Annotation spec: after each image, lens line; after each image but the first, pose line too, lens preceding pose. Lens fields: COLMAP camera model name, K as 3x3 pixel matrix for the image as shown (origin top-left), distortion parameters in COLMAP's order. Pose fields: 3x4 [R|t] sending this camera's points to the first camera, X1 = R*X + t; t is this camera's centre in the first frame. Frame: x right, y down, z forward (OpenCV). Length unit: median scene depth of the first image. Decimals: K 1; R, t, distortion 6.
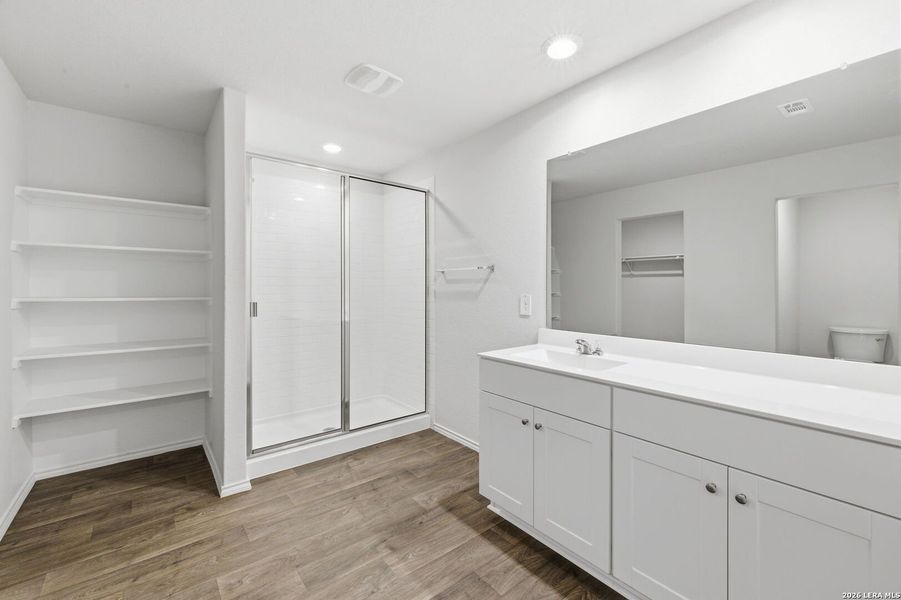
lens RADIAL K [[385.2, 0, 447.8], [0, 385.2, 287.3], [0, 0, 1]] dist [-0.000112, 0.000083]
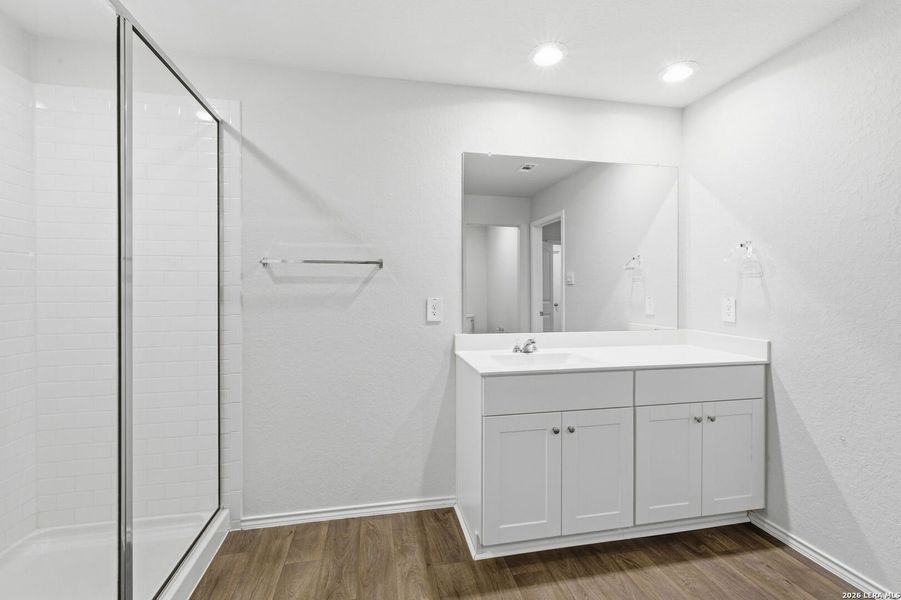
lens RADIAL K [[392.1, 0, 450.2], [0, 392.1, 290.8], [0, 0, 1]] dist [0.000658, 0.000585]
pose [[0.447174, -0.002491, 0.894444, -0.549904], [0.000679, 0.999997, 0.002445, 0.002059], [-0.894447, -0.000486, 0.447174, 0.566364]]
